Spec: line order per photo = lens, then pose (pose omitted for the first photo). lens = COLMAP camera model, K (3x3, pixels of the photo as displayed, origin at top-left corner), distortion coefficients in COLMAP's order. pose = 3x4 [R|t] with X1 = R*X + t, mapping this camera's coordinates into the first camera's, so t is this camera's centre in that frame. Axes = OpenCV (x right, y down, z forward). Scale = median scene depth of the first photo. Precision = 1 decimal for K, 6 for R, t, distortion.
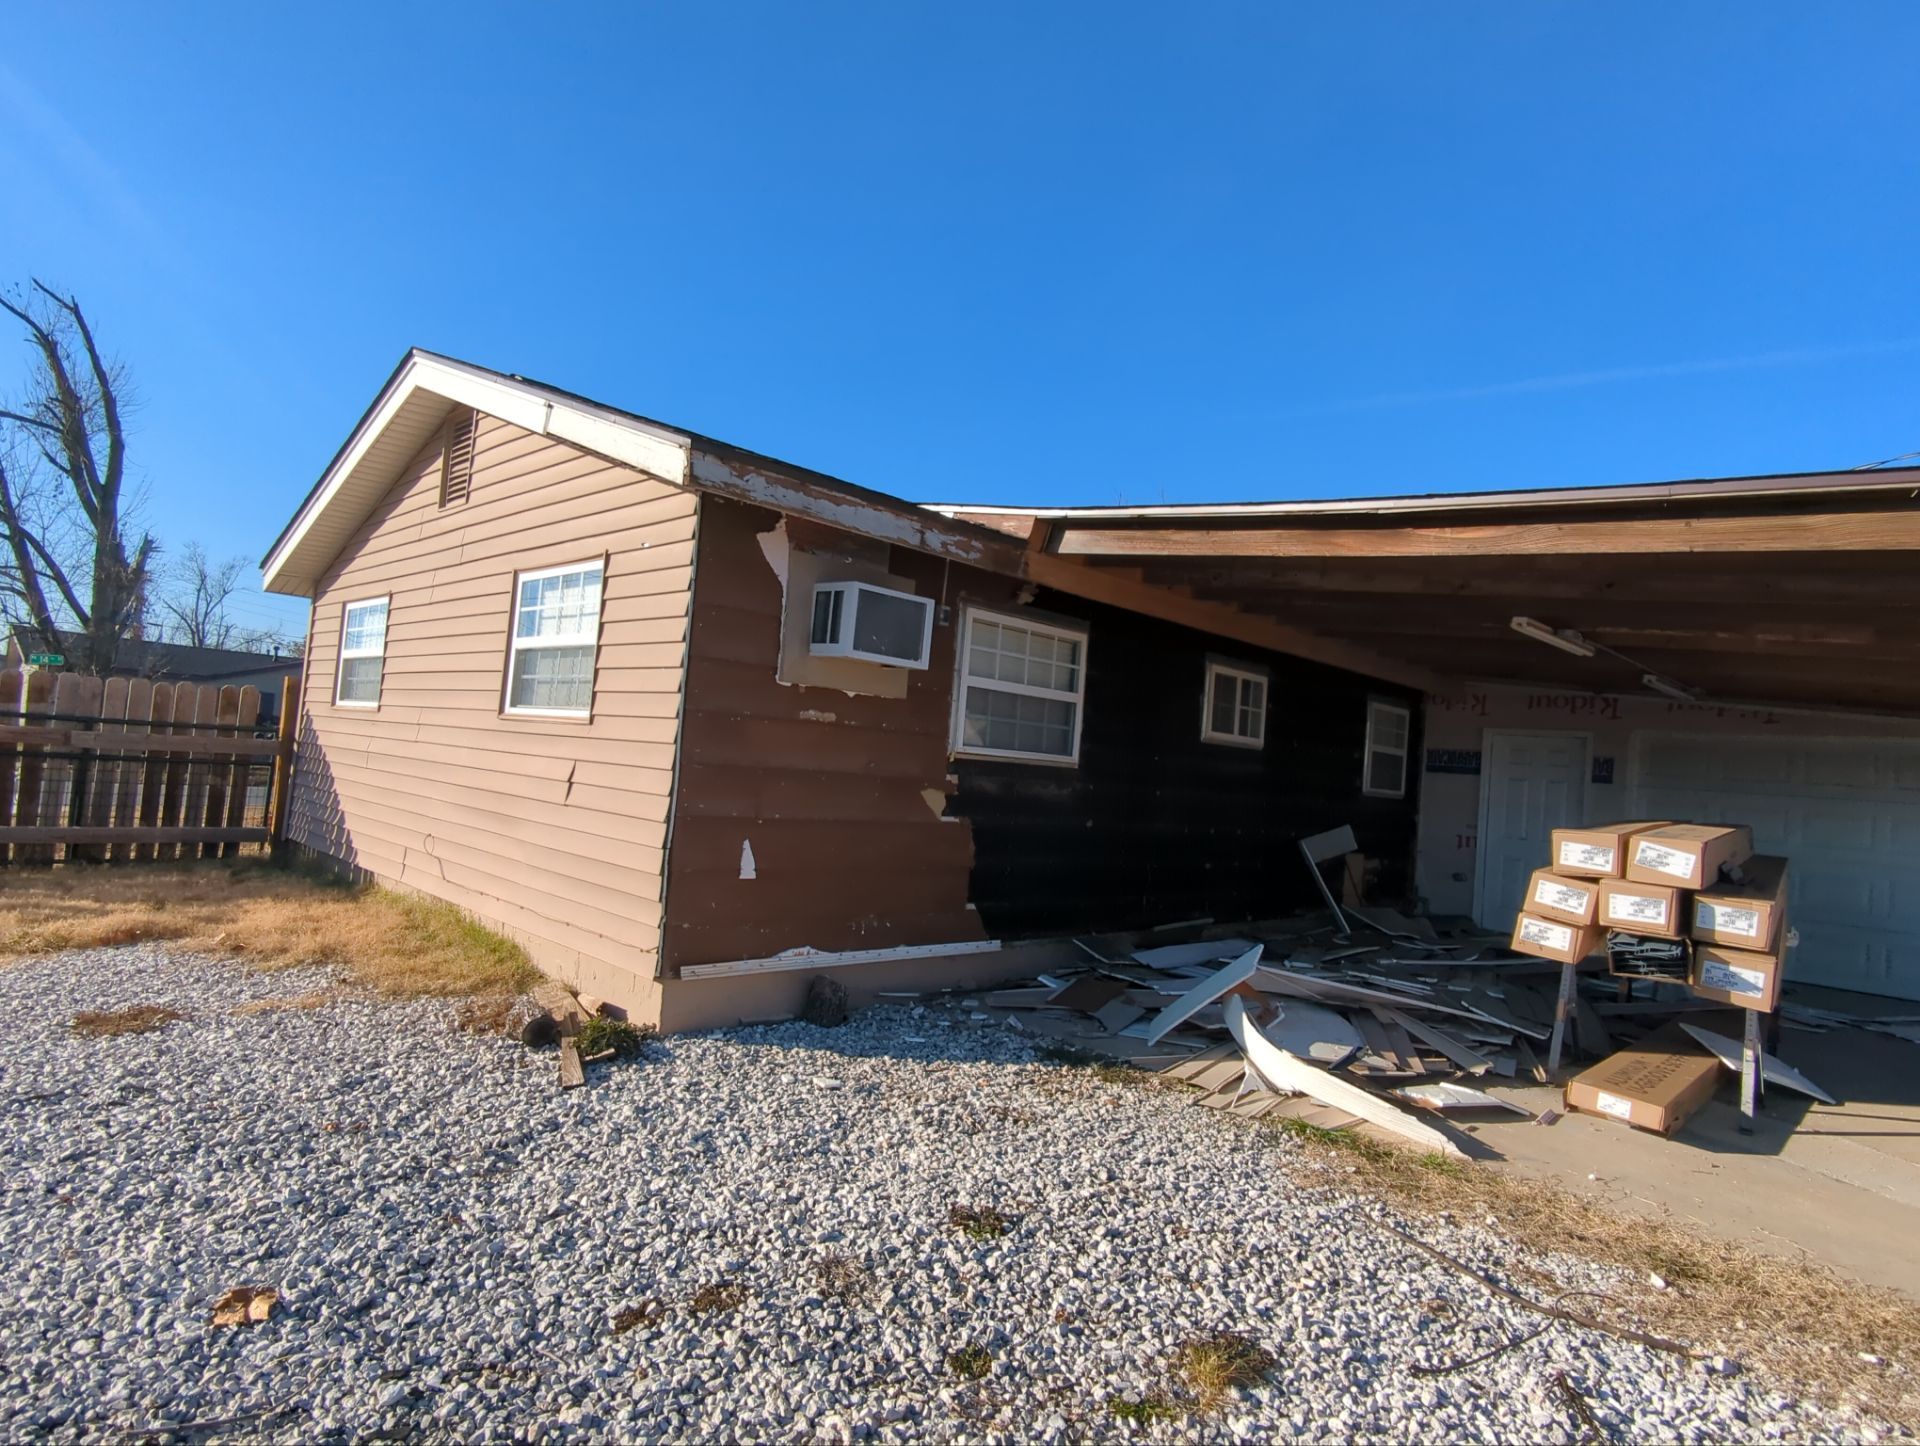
lens RADIAL K [[1062.1, 0, 957.4], [0, 1062.1, 697.9], [0, 0, 1]] dist [0.000717, 0.000784]
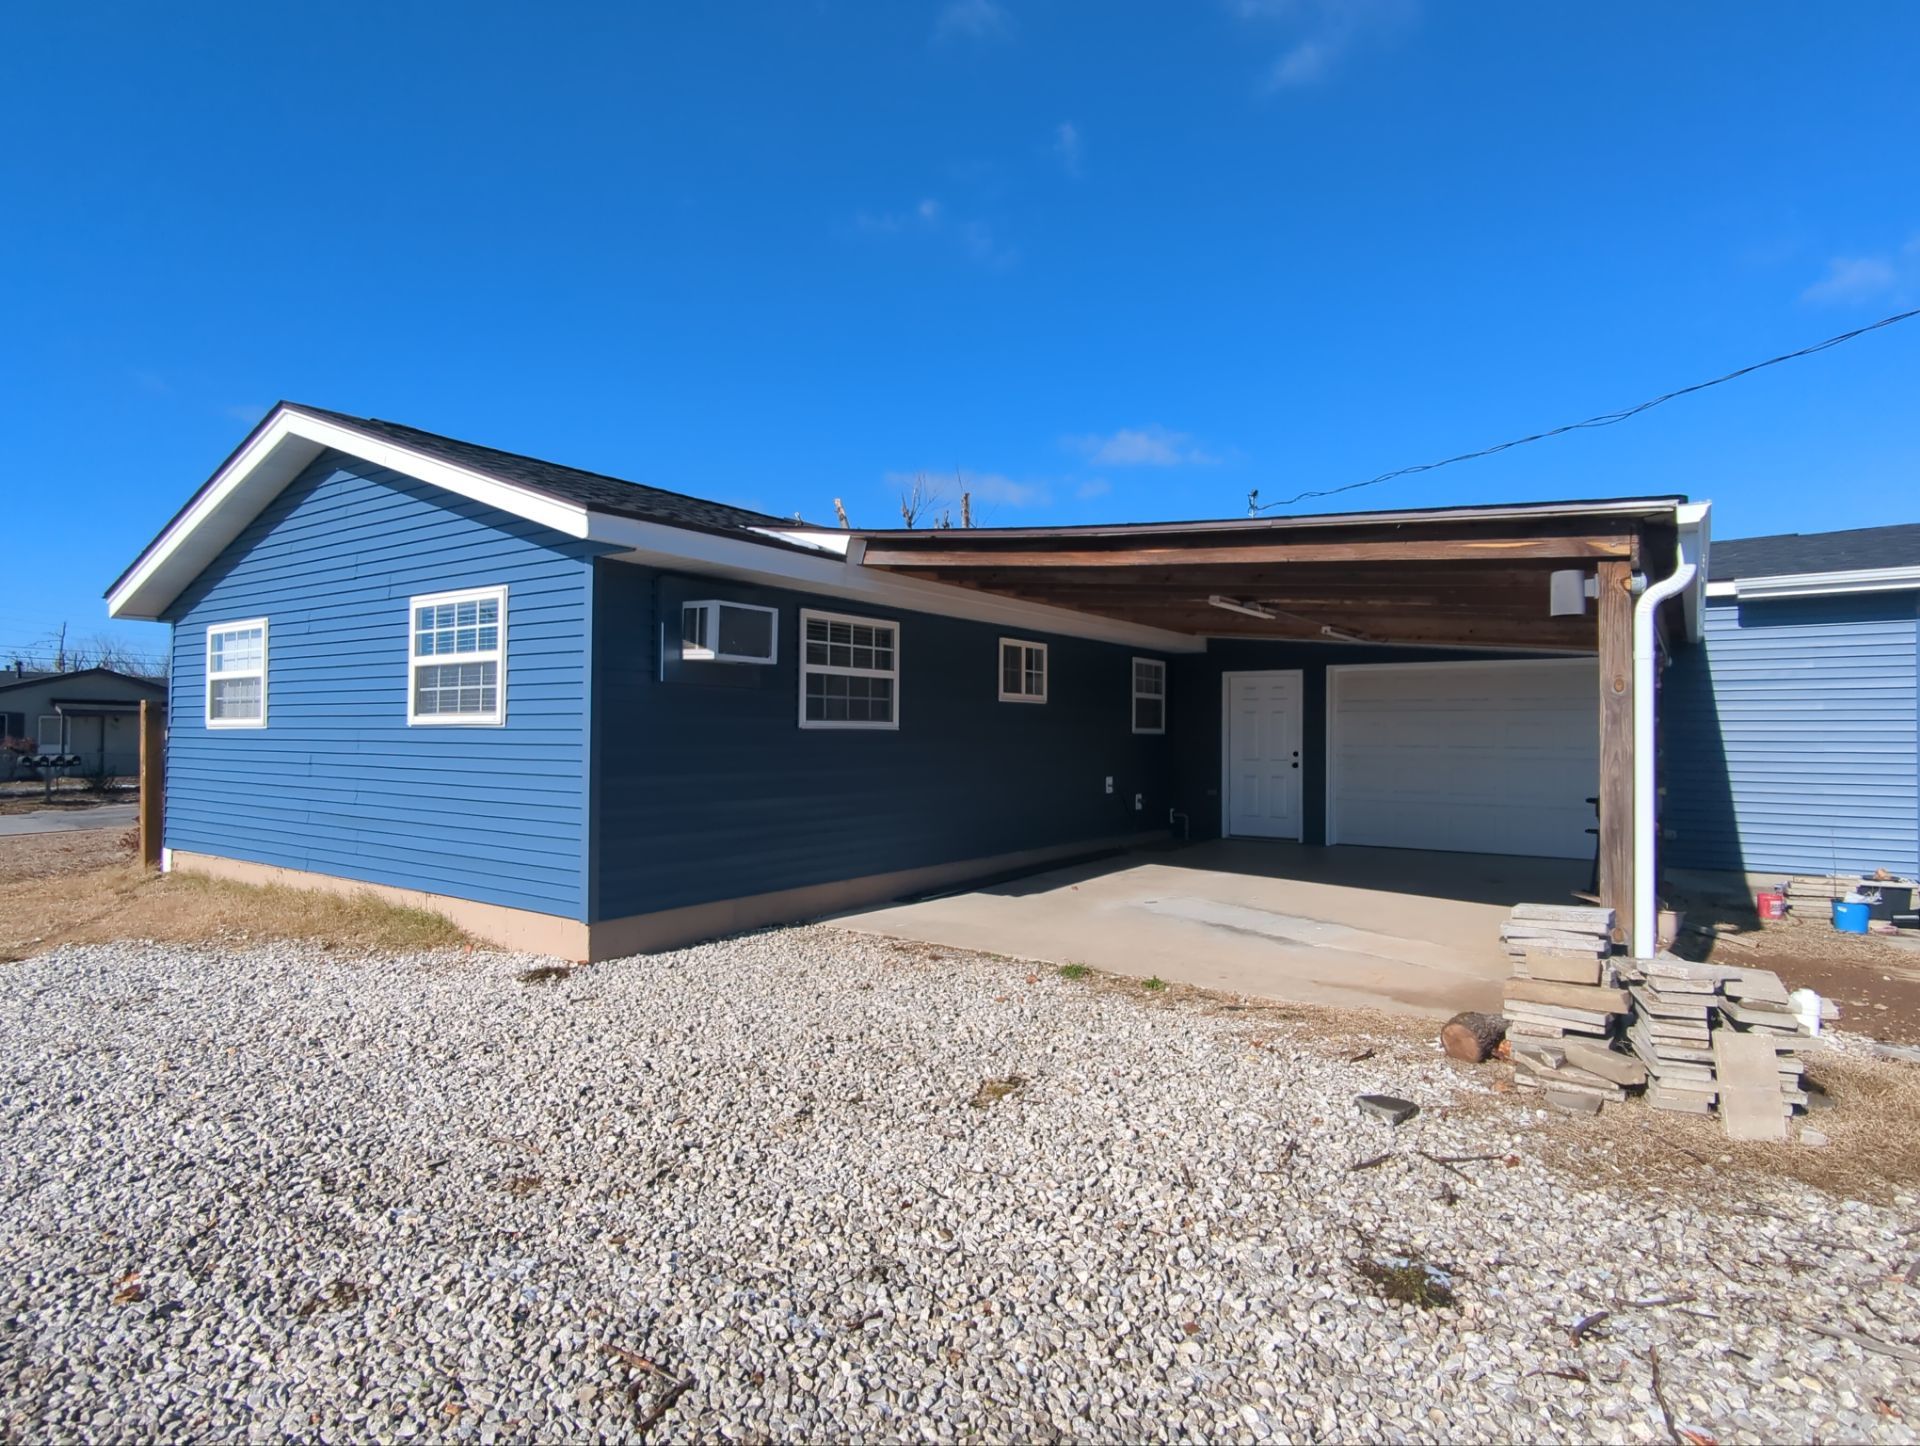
lens RADIAL K [[1062.1, 0, 957.4], [0, 1062.1, 697.9], [0, 0, 1]] dist [0.000717, 0.000784]
pose [[0.982609, -0.069780, 0.172078, -0.029010], [0.063594, 0.997125, 0.041209, -0.019217], [-0.174459, -0.029549, 0.984221, -0.233968]]
